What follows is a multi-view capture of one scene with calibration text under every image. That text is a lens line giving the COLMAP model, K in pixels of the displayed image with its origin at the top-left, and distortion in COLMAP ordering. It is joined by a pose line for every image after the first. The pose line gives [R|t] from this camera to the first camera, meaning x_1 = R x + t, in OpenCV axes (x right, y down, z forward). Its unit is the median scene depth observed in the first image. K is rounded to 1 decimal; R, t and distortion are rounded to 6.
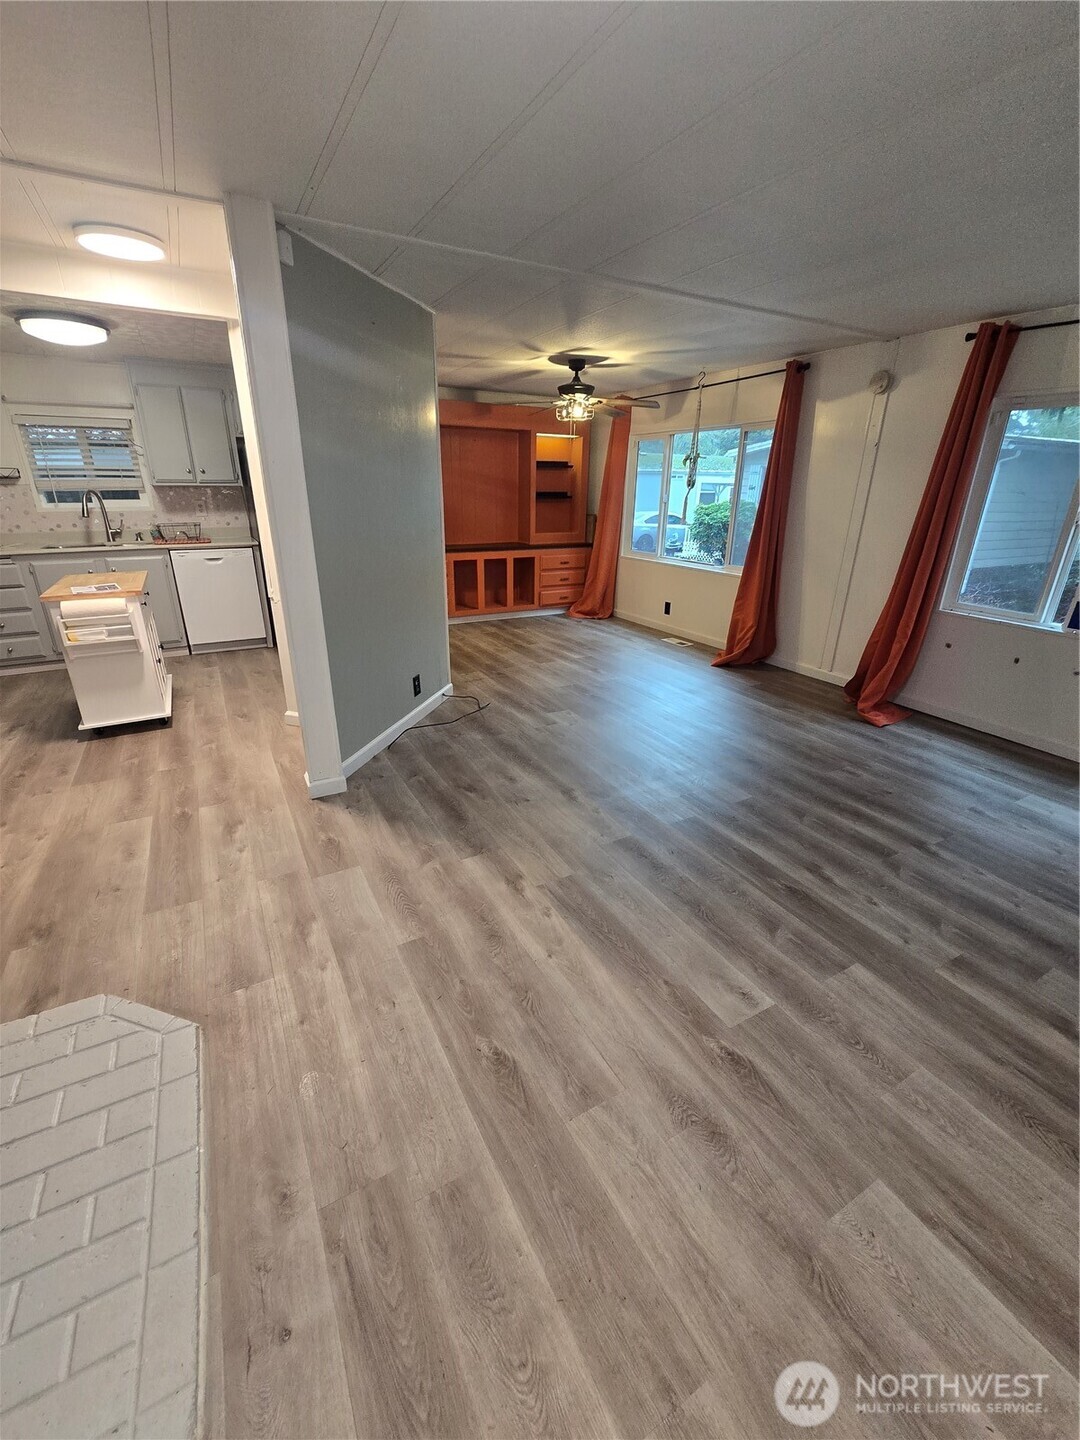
lens RADIAL K [[587.6, 0, 531.1], [0, 587.6, 722.7], [0, 0, 1]] dist [-0.003824, -0.000391]
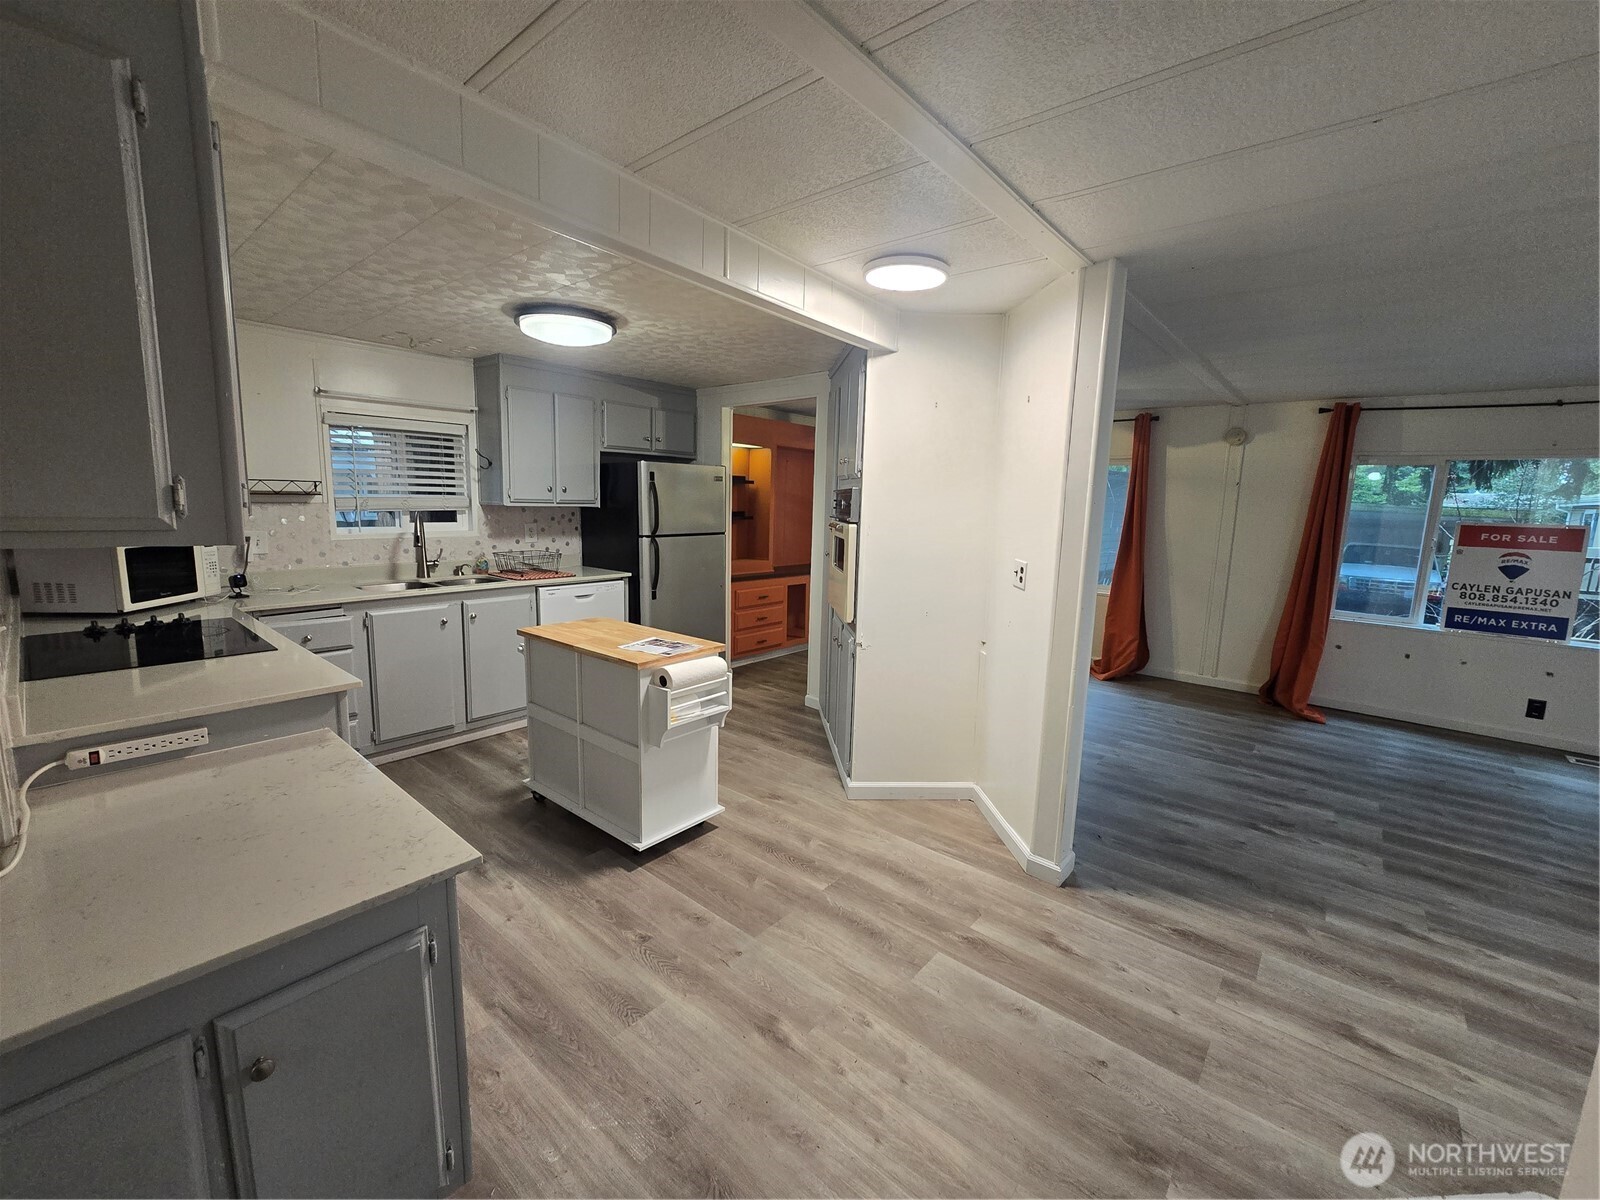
lens RADIAL K [[652.9, 0, 800.0], [0, 652.9, 600.0], [0, 0, 1]] dist [-0.003824, -0.000391]
pose [[0.934361, -0.038634, 0.354227, -0.993120], [0.117078, 0.972198, -0.202791, -0.112666], [-0.336544, 0.230952, 0.912907, 0.201293]]
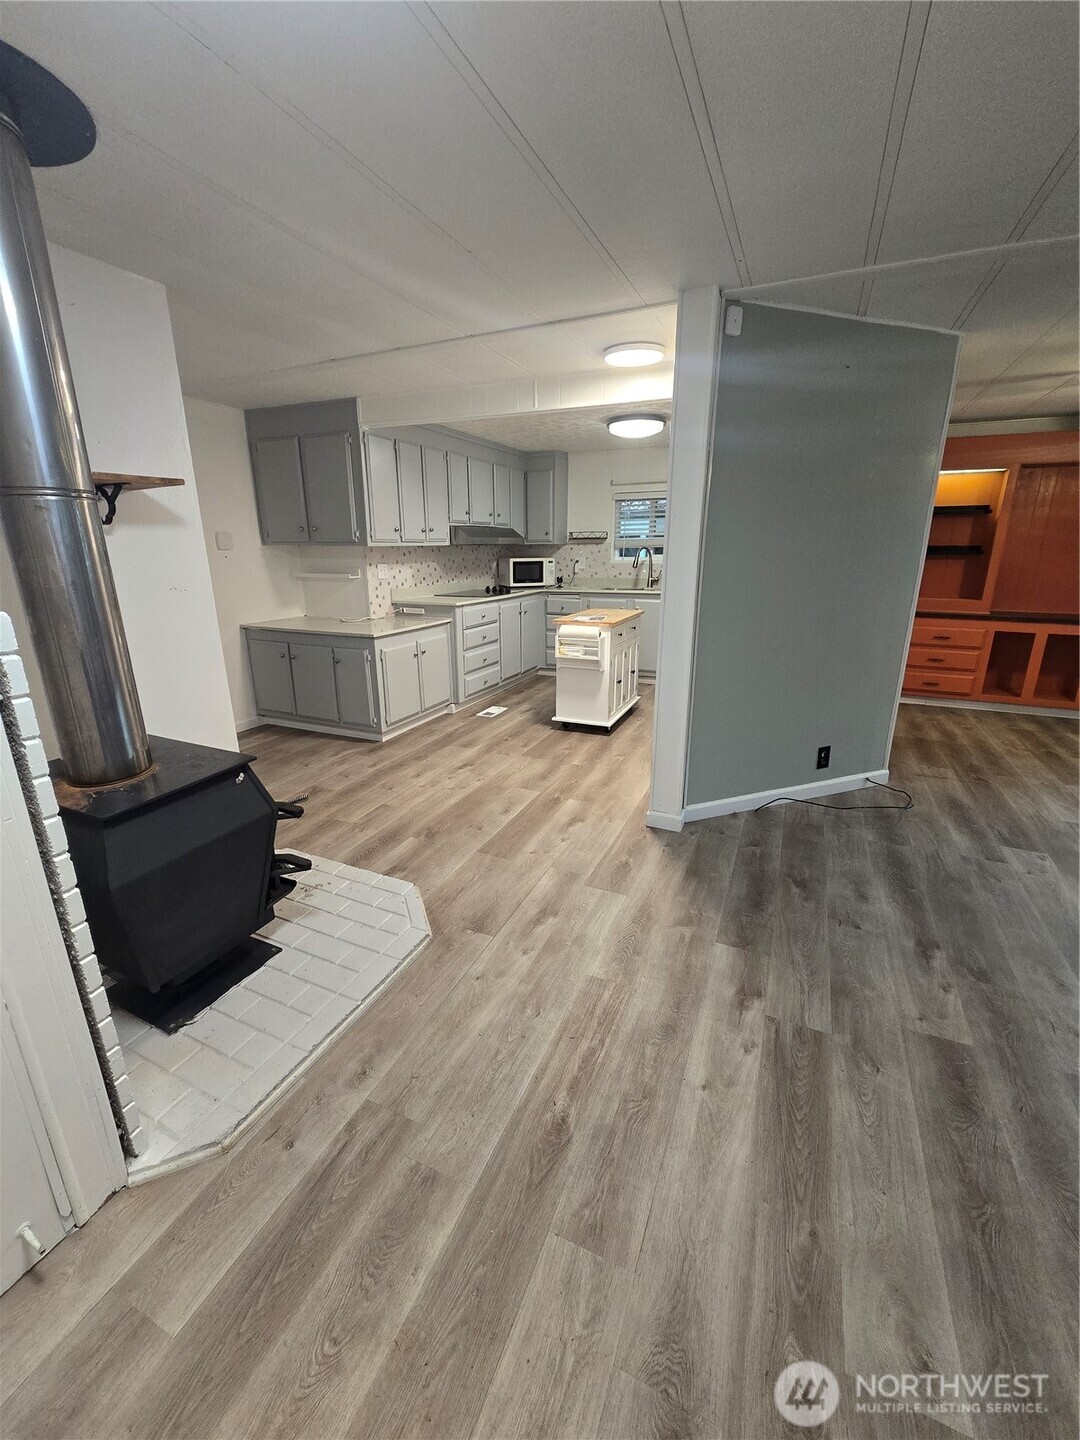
lens RADIAL K [[587.6, 0, 531.1], [0, 587.6, 722.7], [0, 0, 1]] dist [-0.003824, -0.000391]
pose [[0.600463, 0.219511, -0.768934, 0.264269], [-0.289784, 0.955957, 0.046608, -0.035251], [0.745298, 0.194838, 0.637627, 0.134911]]
